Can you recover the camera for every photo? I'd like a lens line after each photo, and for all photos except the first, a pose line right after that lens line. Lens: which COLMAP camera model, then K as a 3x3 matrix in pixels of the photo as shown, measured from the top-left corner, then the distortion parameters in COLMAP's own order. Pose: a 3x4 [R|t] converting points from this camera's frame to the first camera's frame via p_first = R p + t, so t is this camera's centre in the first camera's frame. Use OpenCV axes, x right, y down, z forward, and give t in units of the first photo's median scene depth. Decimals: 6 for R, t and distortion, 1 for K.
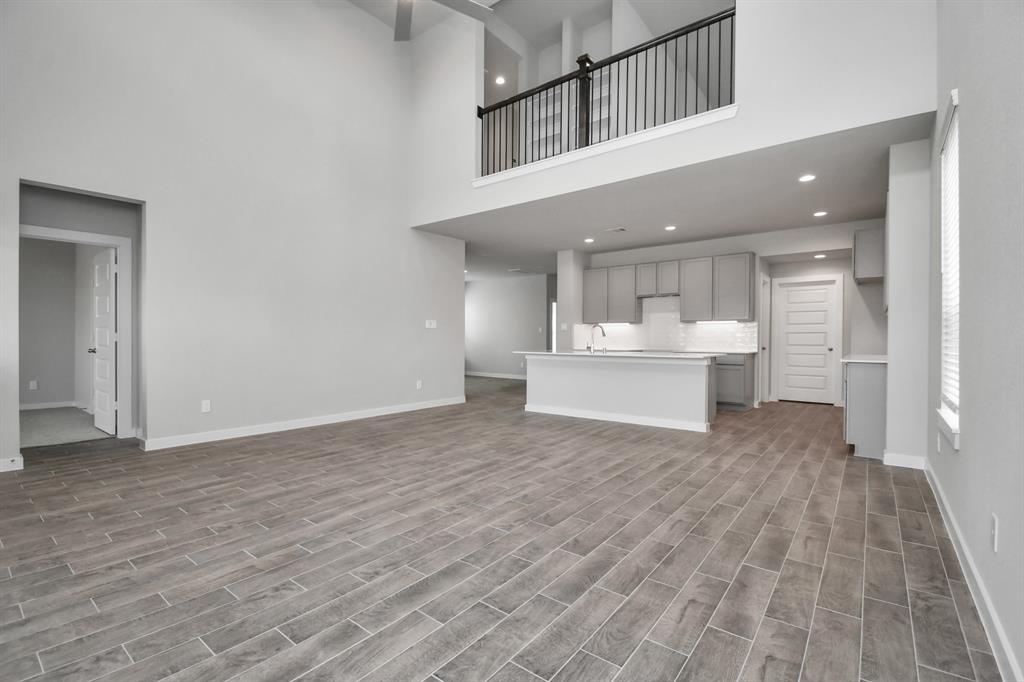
lens RADIAL K [[461.0, 0, 507.4], [0, 461.0, 341.6], [0, 0, 1]] dist [-0.004784, 0.000277]
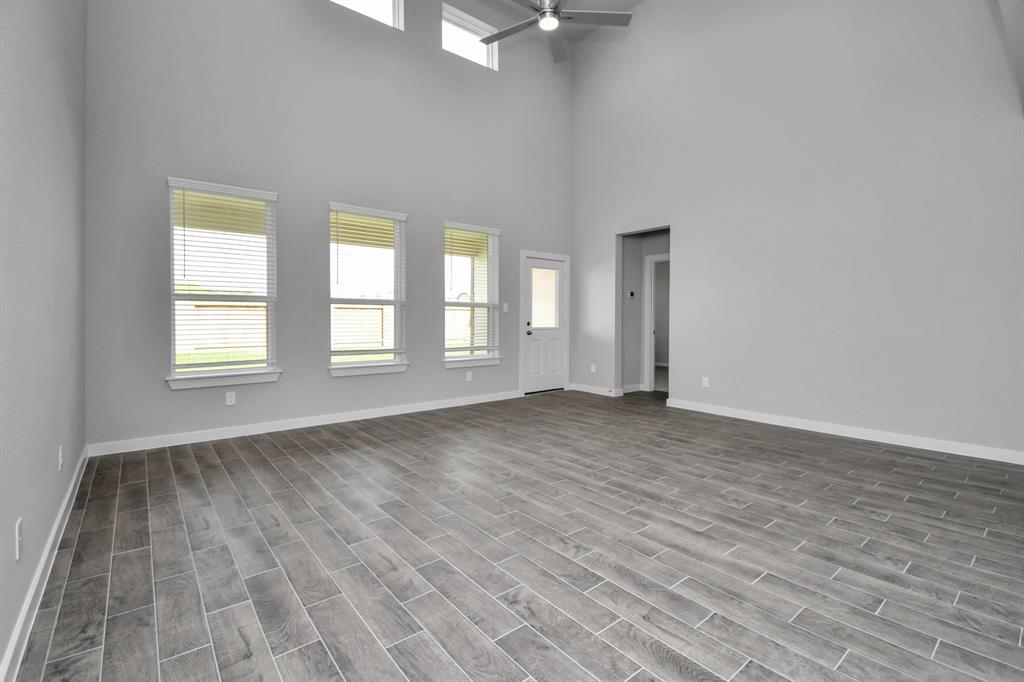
lens RADIAL K [[461.0, 0, 500.8], [0, 461.0, 322.7], [0, 0, 1]] dist [-0.004784, 0.000277]
pose [[-0.230754, 0.007449, -0.972984, 0.850906], [-0.011001, 0.999887, 0.010264, -0.023974], [0.972950, 0.013072, -0.230646, 1.061574]]
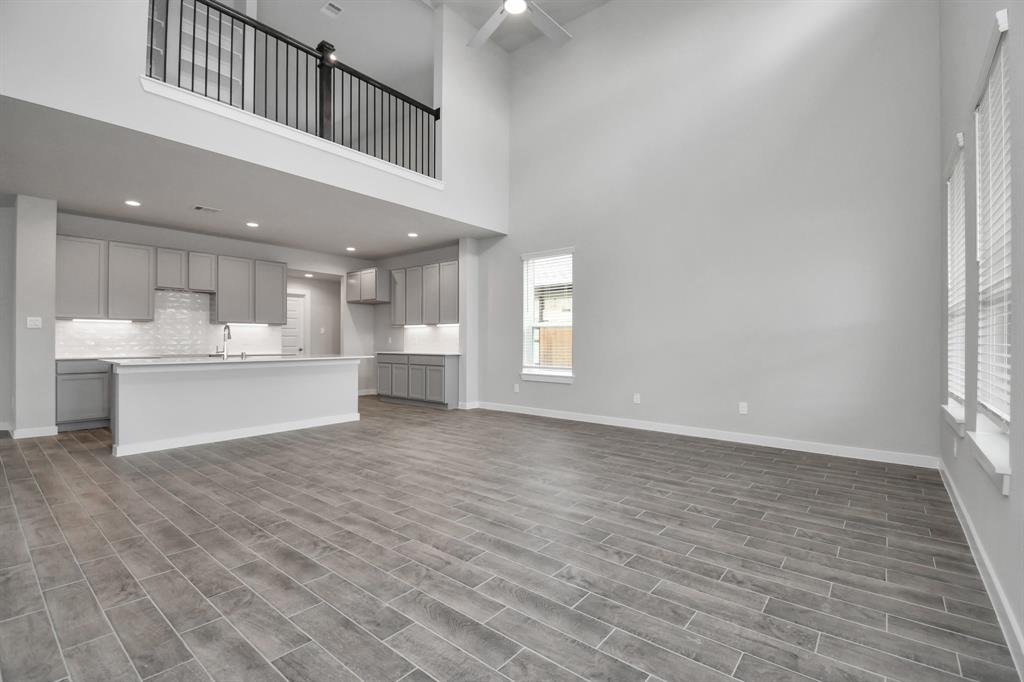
lens RADIAL K [[461.0, 0, 505.2], [0, 461.0, 339.0], [0, 0, 1]] dist [-0.004784, 0.000277]
pose [[0.025077, 0.005261, 0.999672, -1.152632], [0.007078, 0.999960, -0.005440, -0.006097], [-0.999660, 0.007212, 0.025039, 0.914869]]
